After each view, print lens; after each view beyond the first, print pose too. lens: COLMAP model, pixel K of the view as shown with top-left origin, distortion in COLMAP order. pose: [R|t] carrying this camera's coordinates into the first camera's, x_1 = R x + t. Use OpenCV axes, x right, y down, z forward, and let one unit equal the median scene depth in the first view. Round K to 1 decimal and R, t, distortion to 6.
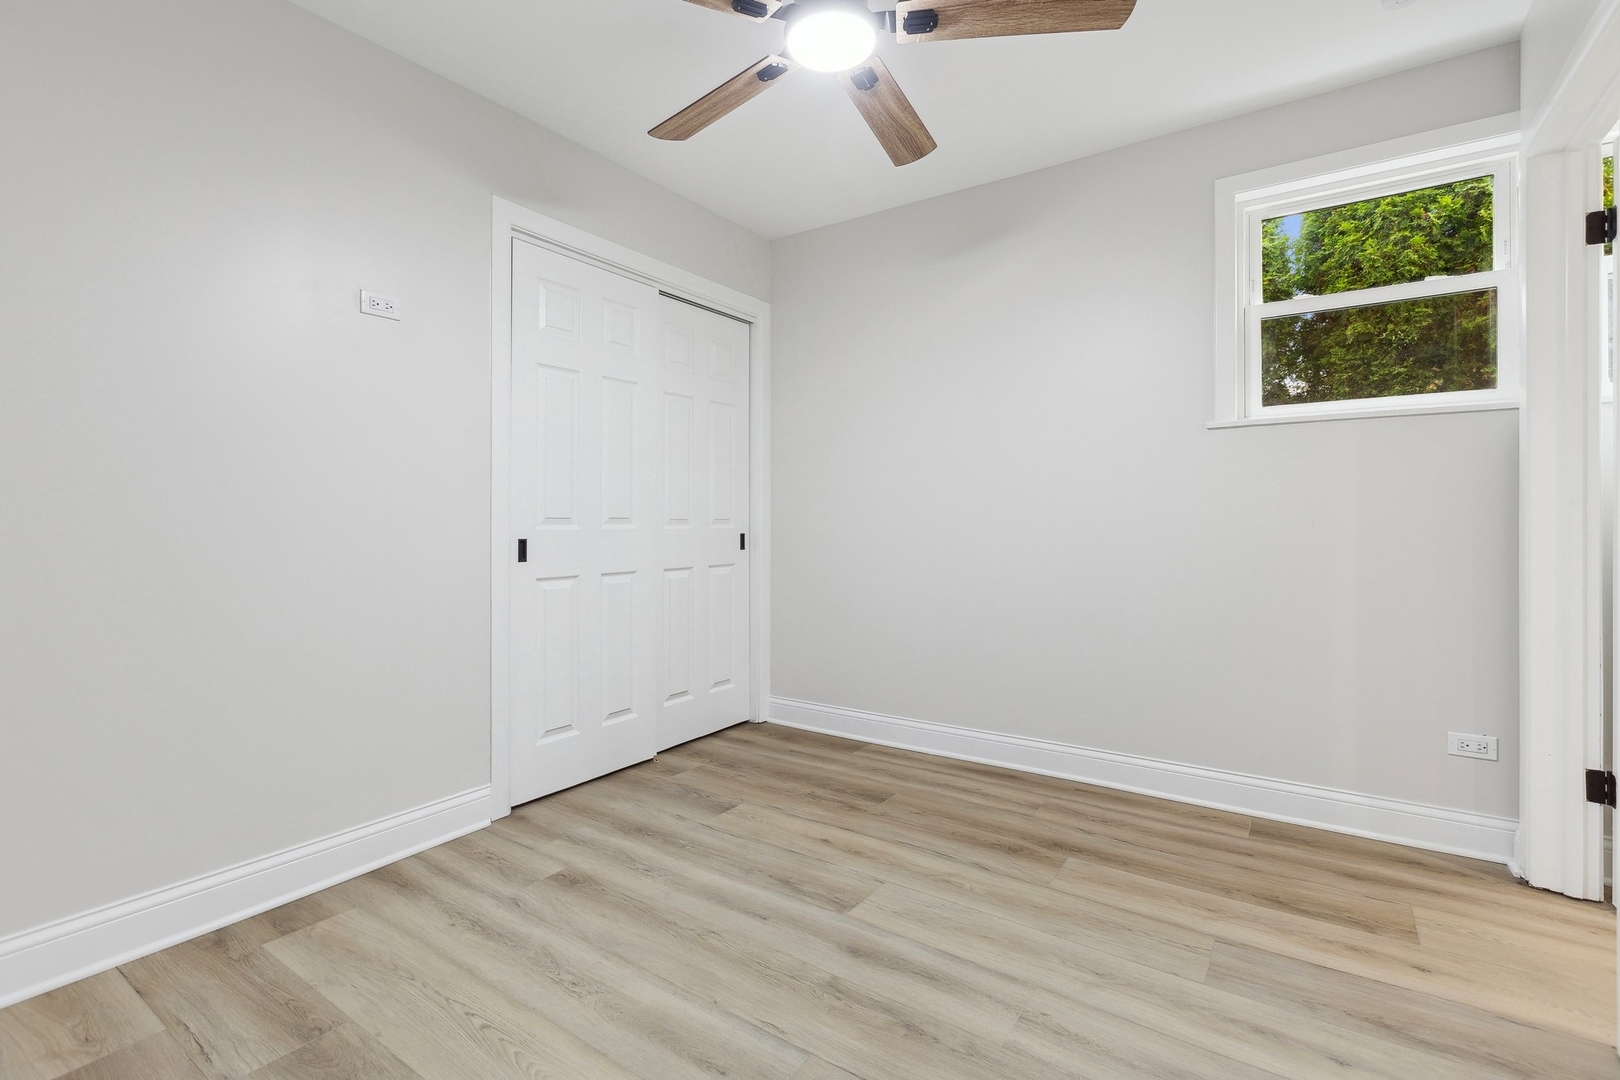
lens RADIAL K [[737.4, 0, 803.7], [0, 737.4, 512.8], [0, 0, 1]] dist [-0.000207, -0.001015]
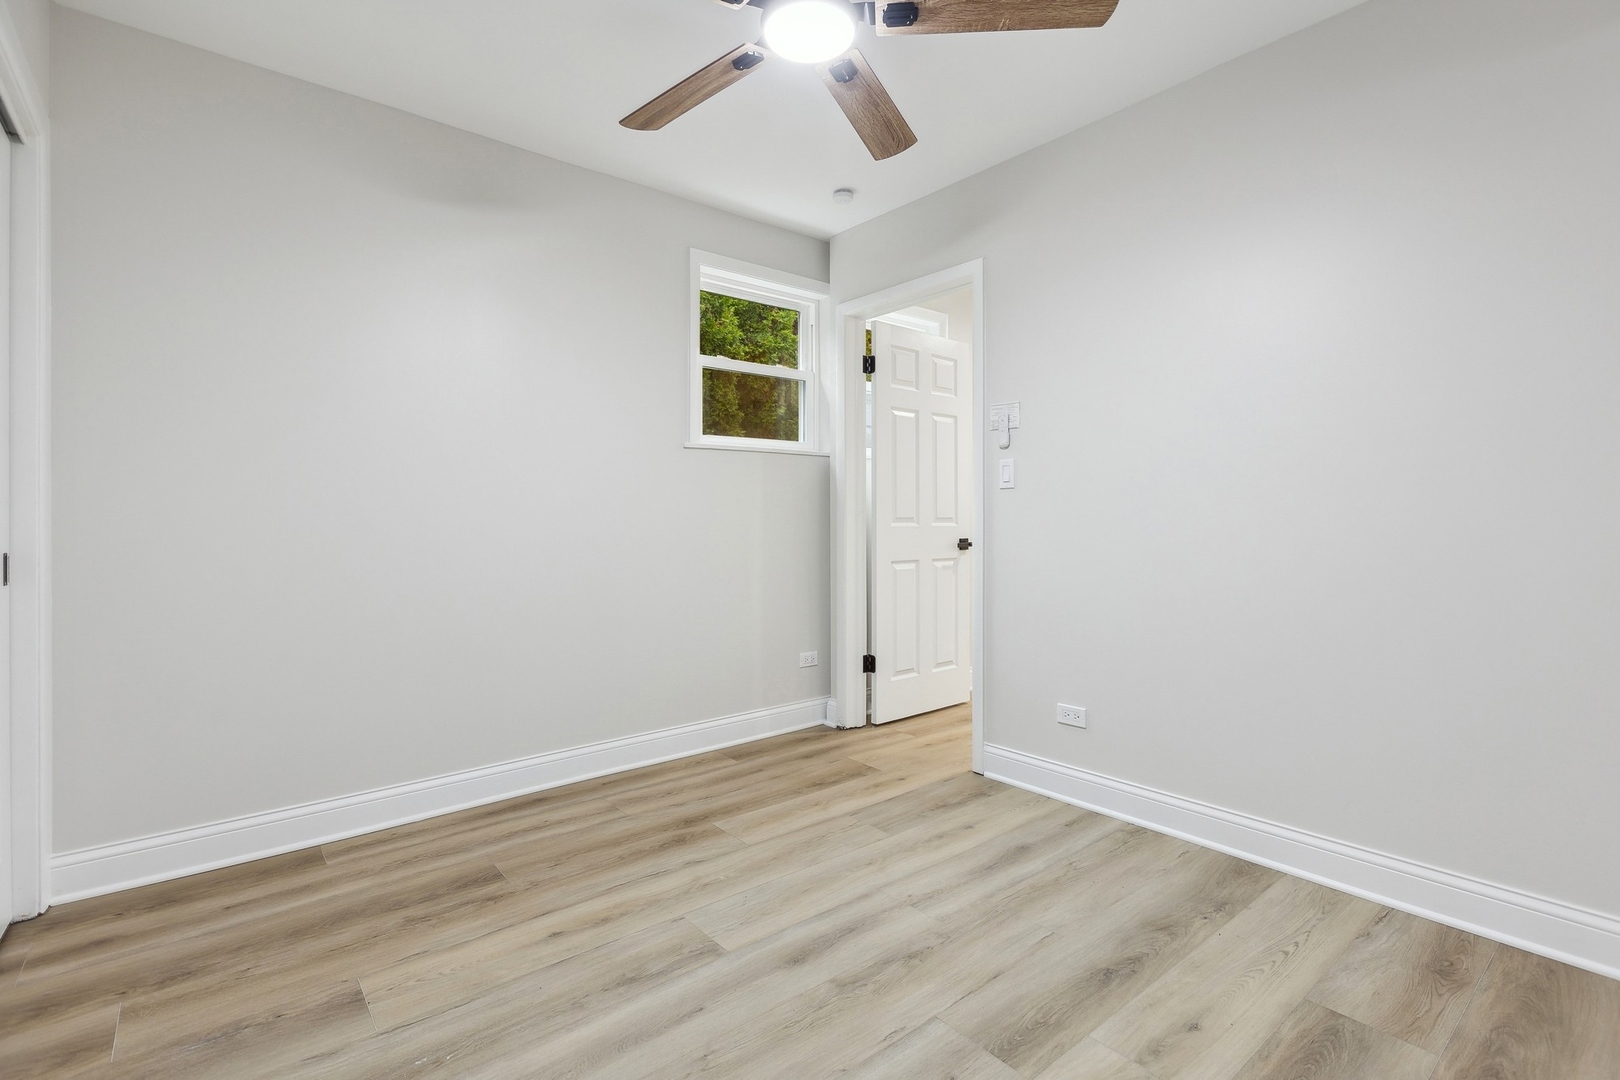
lens RADIAL K [[737.4, 0, 803.7], [0, 737.4, 512.8], [0, 0, 1]] dist [-0.000207, -0.001015]
pose [[0.279918, 0.008885, 0.959983, -0.657853], [-0.003698, 0.999960, -0.008177, 0.003689], [-0.960017, -0.001261, 0.279940, 0.535229]]
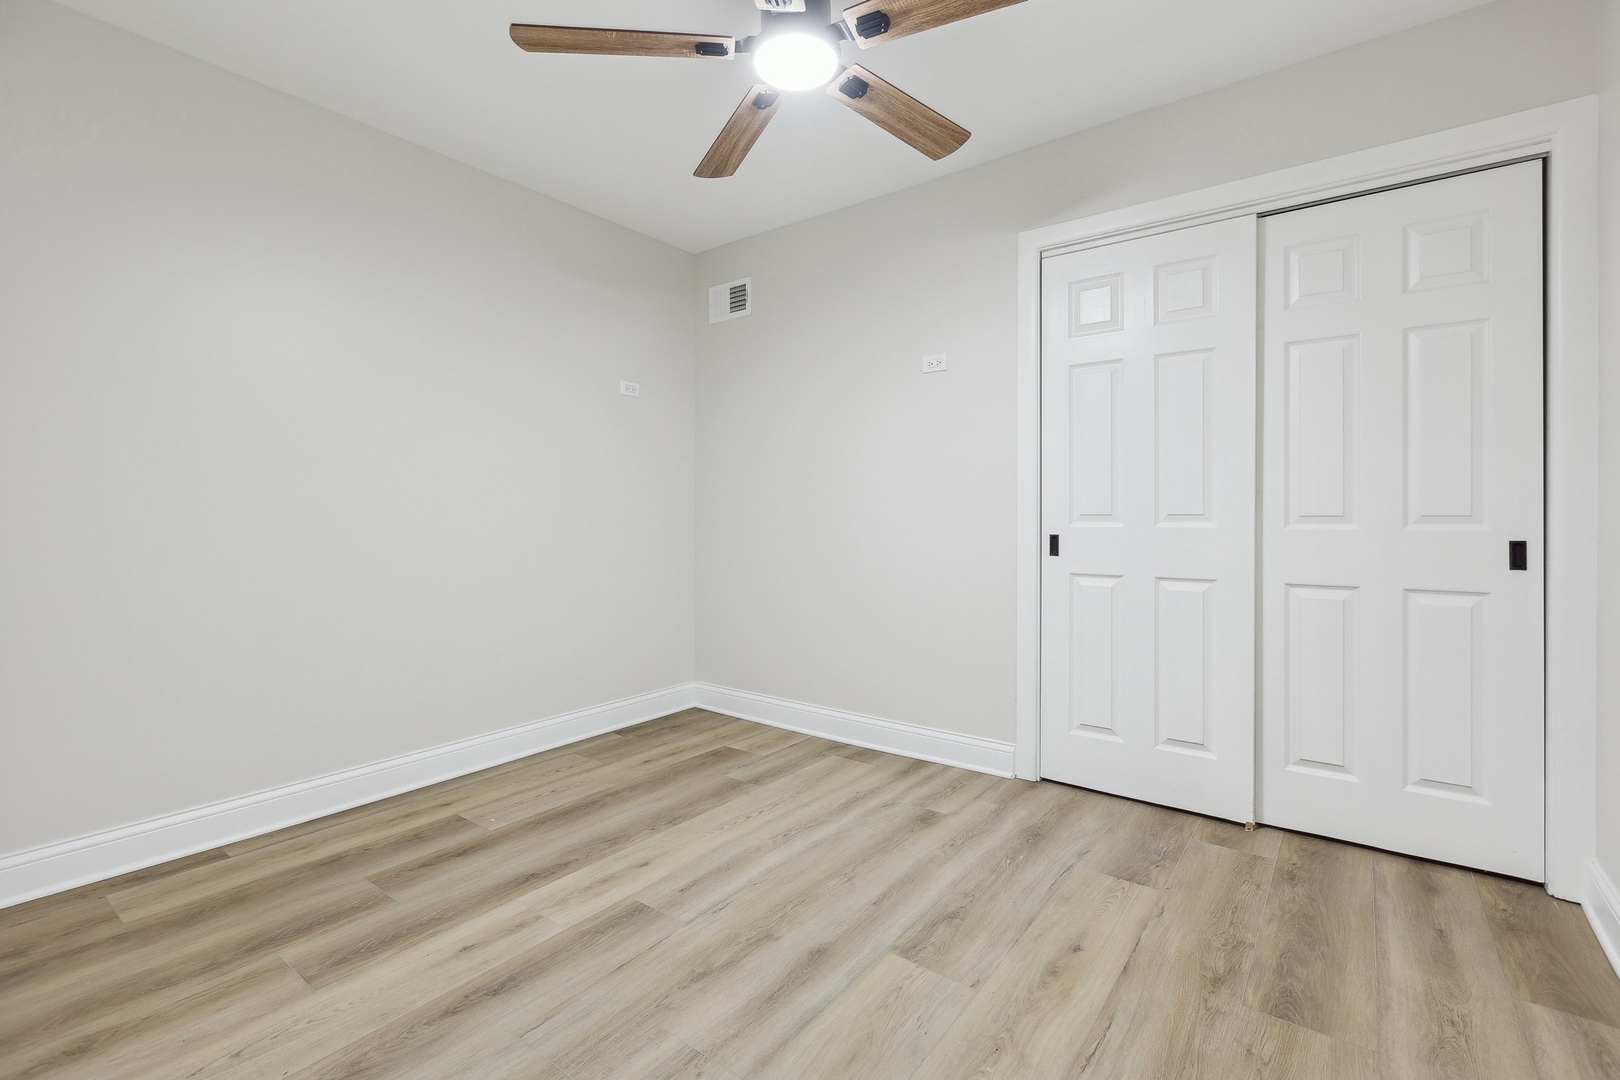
lens RADIAL K [[737.4, 0, 803.7], [0, 737.4, 512.8], [0, 0, 1]] dist [-0.000207, -0.001015]
pose [[-0.046974, -0.003376, -0.998890, 0.795559], [0.008548, 0.999956, -0.003782, 0.005678], [0.998860, -0.008716, -0.046943, 0.772015]]
